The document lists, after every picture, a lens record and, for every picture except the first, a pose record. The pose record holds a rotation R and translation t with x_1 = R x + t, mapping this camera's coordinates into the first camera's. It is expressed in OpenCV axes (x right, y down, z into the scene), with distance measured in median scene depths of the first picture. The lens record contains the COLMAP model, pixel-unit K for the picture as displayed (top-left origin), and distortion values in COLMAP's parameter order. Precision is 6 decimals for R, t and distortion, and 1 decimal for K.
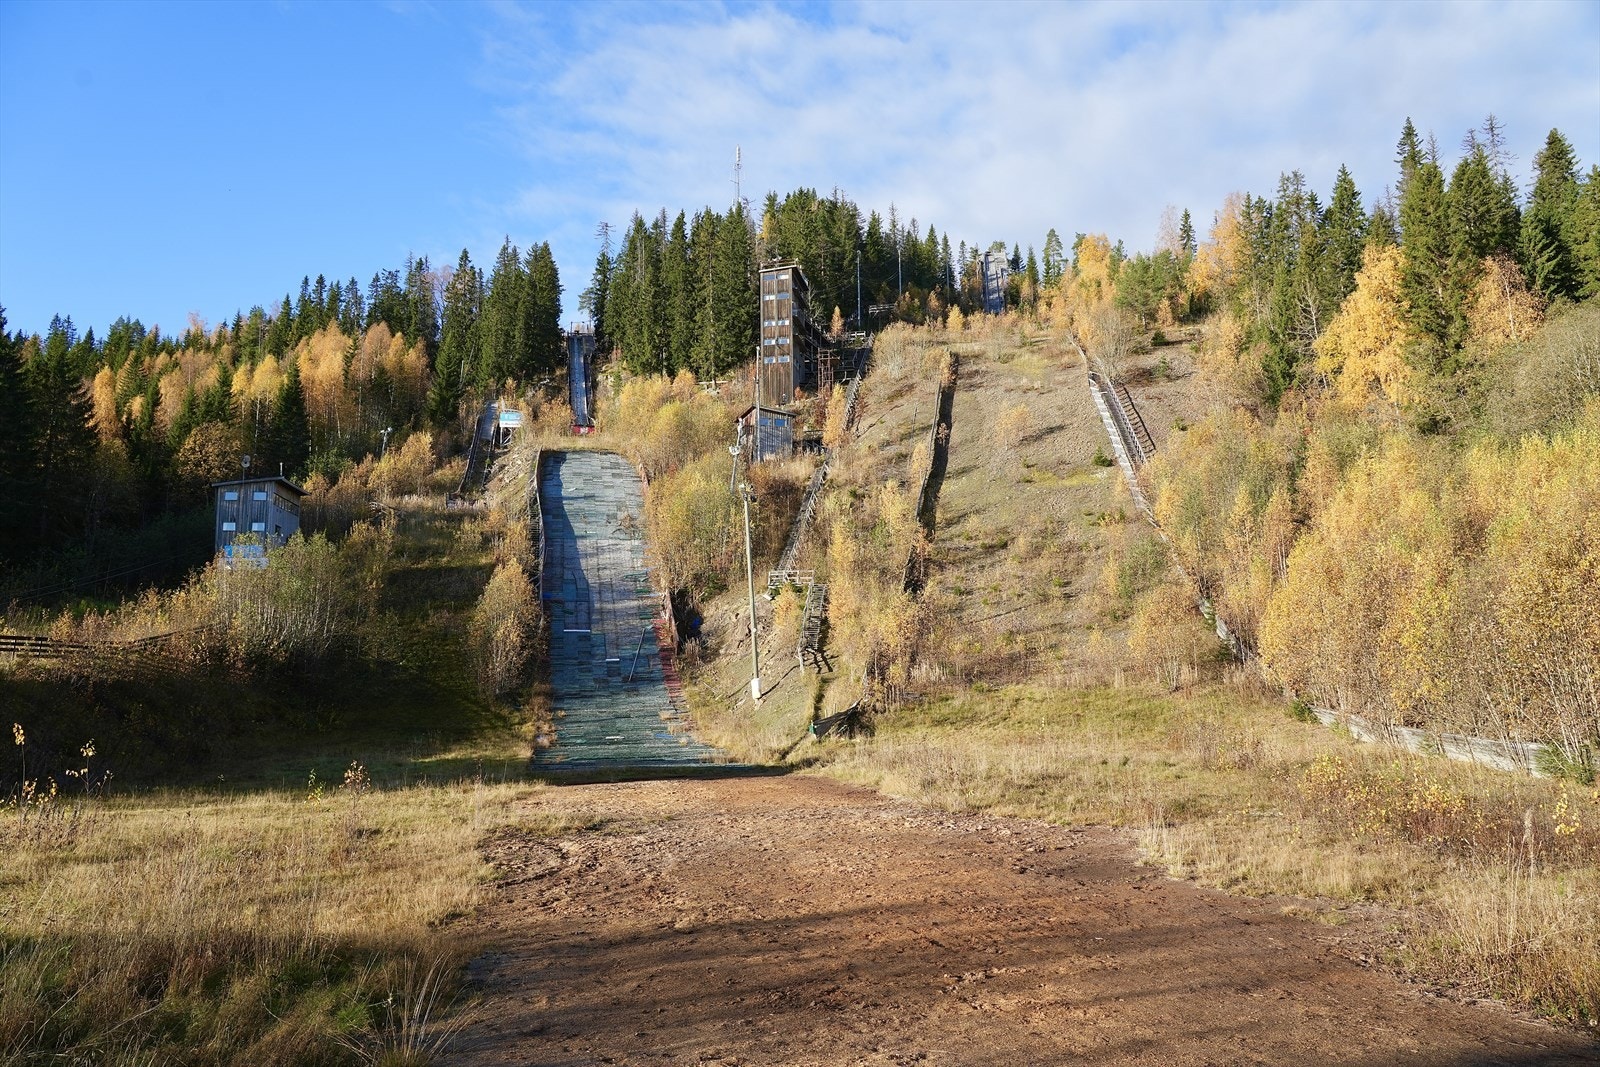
lens RADIAL K [[1080.9, 0, 801.3], [0, 1080.9, 534.7], [0, 0, 1]] dist [-0.016258, 0.004409]
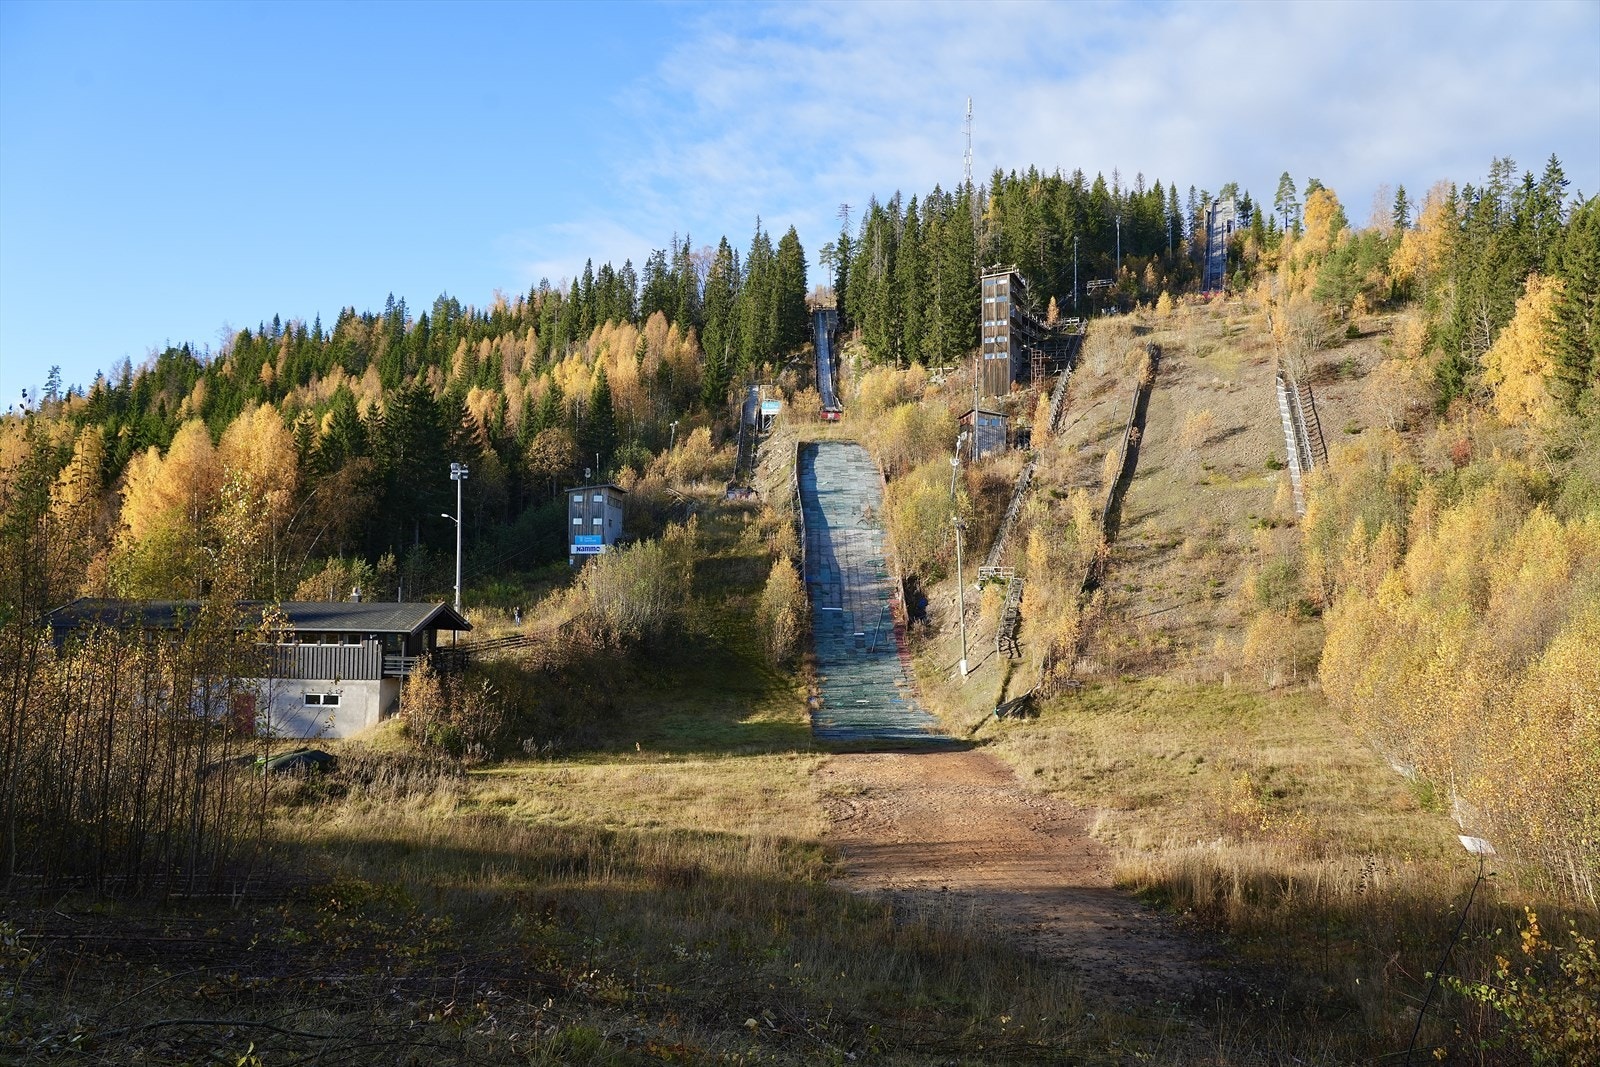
lens RADIAL K [[1080.9, 0, 801.3], [0, 1080.9, 534.7], [0, 0, 1]] dist [-0.016258, 0.004409]
pose [[0.976638, 0.010914, -0.214615, 0.030445], [0.007220, 0.996479, 0.083533, -0.088392], [0.214771, -0.083131, 0.973120, -0.227463]]
